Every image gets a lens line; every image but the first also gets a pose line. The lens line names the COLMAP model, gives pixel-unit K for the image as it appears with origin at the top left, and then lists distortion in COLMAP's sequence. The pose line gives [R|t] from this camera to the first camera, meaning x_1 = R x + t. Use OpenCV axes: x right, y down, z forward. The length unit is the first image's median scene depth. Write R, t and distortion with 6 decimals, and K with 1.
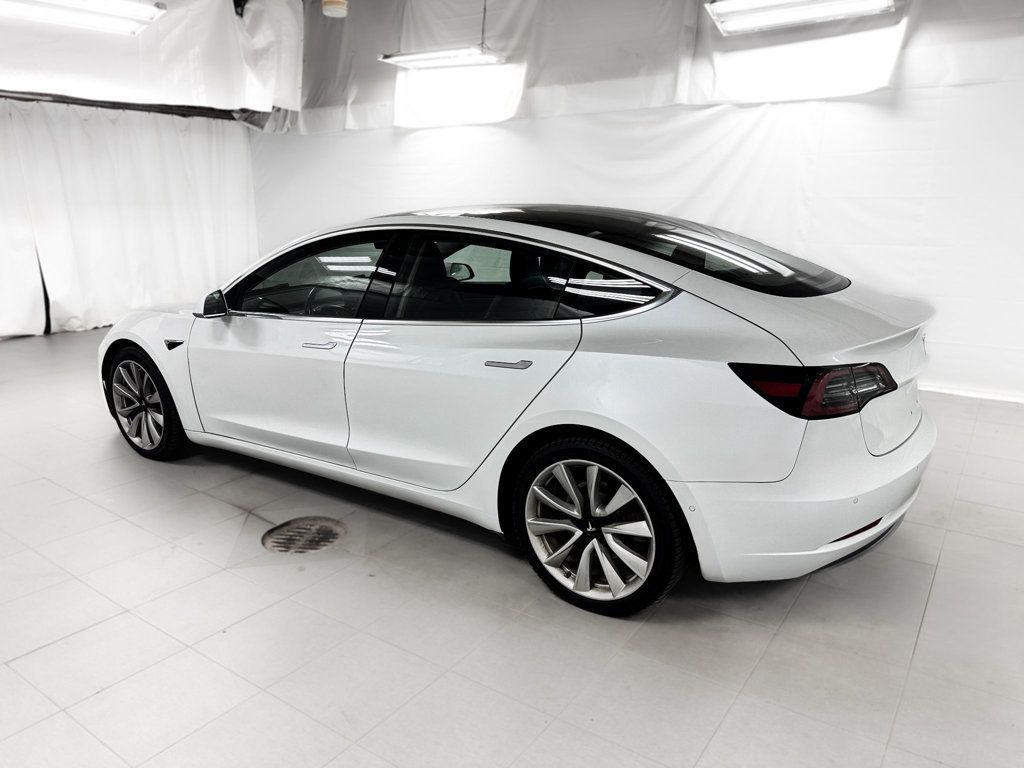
lens RADIAL K [[727.0, 0, 514.9], [0, 727.0, 380.5], [0, 0, 1]] dist [0.025166, -0.023468]
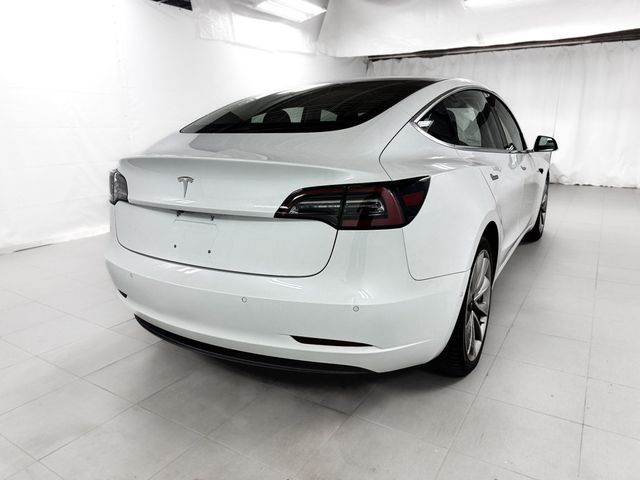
lens RADIAL K [[454.4, 0, 324.0], [0, 454.4, 240.9], [0, 0, 1]] dist [0.025166, -0.023468]
pose [[0.053034, 0.251459, -0.966414, 0.474416], [-0.235688, 0.943586, 0.232585, -0.068615], [0.970381, 0.215437, 0.109308, 0.449974]]
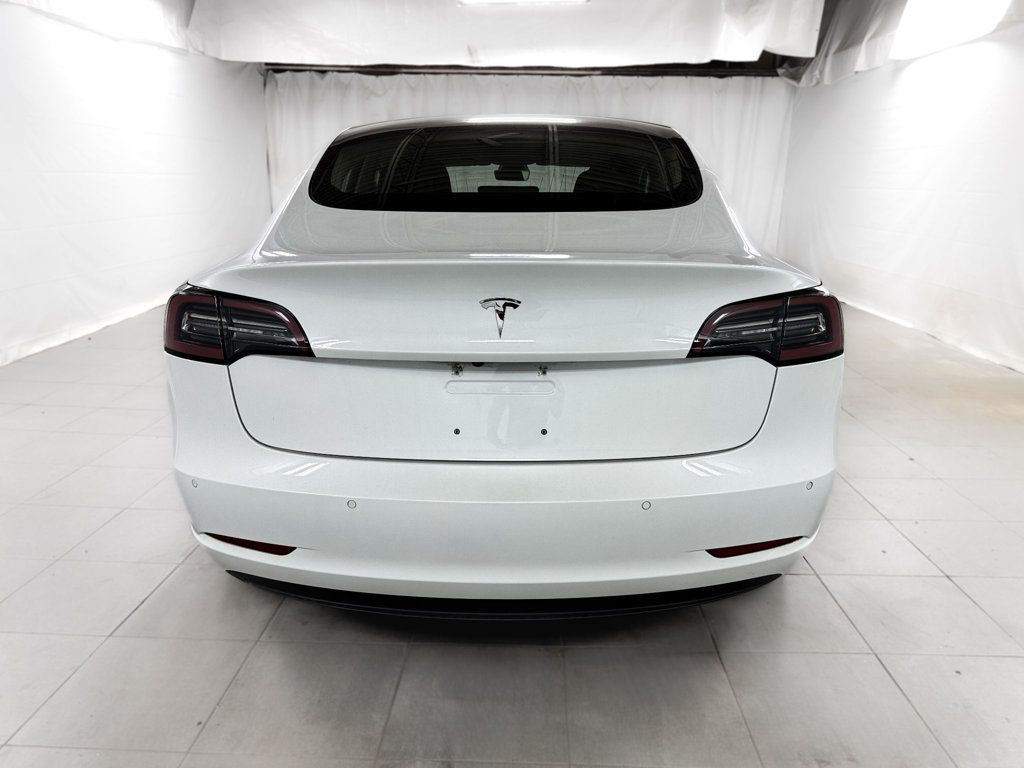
lens RADIAL K [[727.0, 0, 509.7], [0, 727.0, 384.8], [0, 0, 1]] dist [0.025166, -0.023468]
pose [[0.539855, 0.235541, -0.808132, 0.396758], [-0.215147, 0.966774, 0.138055, -0.030992], [0.813799, 0.099338, 0.572594, 0.280327]]
